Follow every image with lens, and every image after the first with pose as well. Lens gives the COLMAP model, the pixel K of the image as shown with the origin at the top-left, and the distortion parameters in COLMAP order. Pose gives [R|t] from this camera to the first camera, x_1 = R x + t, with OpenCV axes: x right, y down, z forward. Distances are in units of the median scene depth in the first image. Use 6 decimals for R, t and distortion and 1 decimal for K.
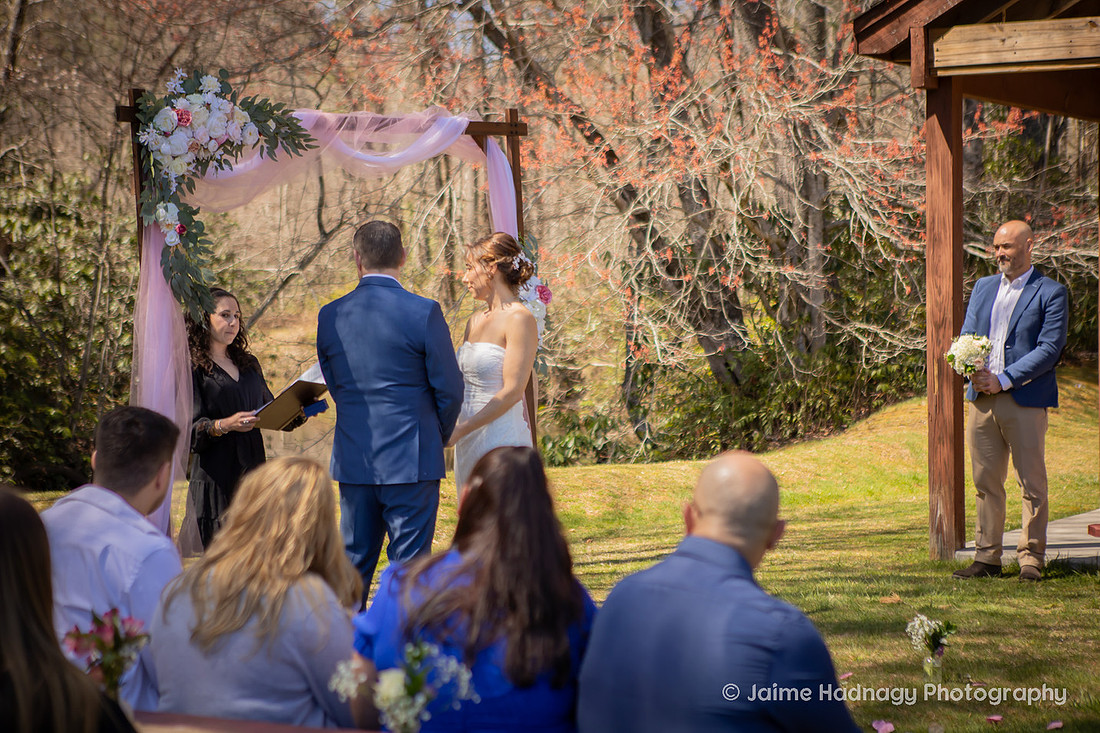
lens RADIAL K [[2099.9, 0, 550.0], [0, 2099.9, 366.5], [0, 0, 1]] dist [0.230790, -0.027518]
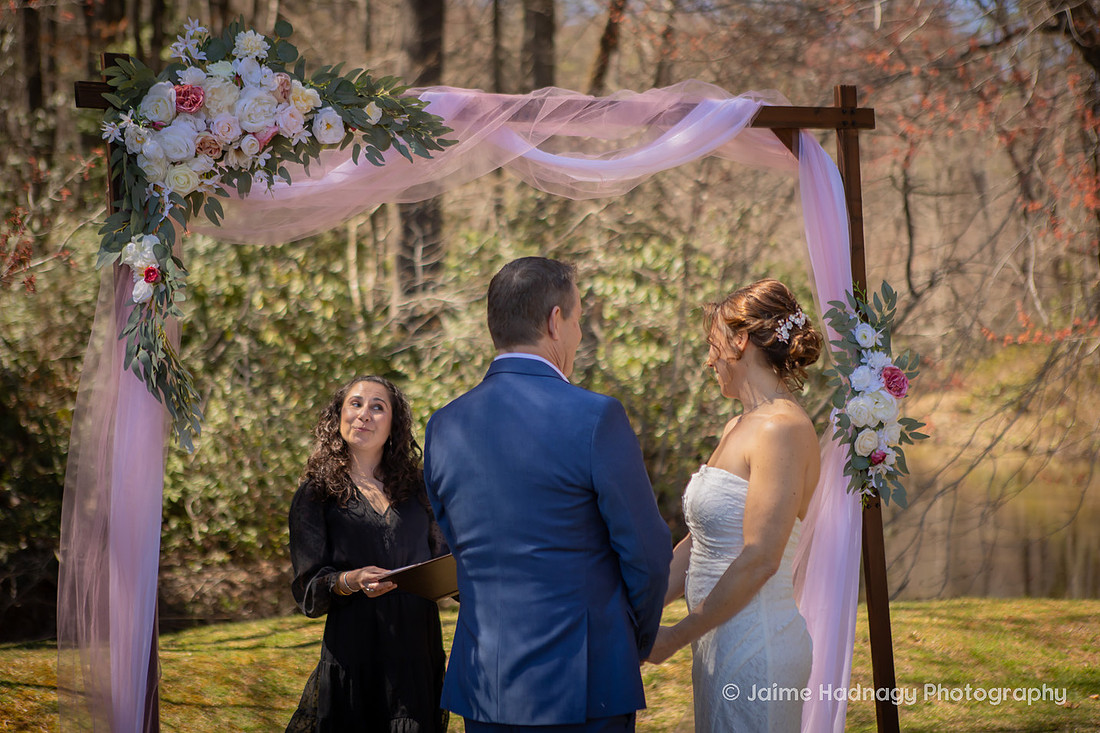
lens RADIAL K [[2022.3, 0, 550.0], [0, 2022.3, 366.5], [0, 0, 1]] dist [0.000974, 1.528585]
pose [[0.947210, 0.001120, -0.320613, 0.107806], [-0.010432, 0.999572, -0.027328, -0.025243], [0.320446, 0.029230, 0.946816, 0.472472]]
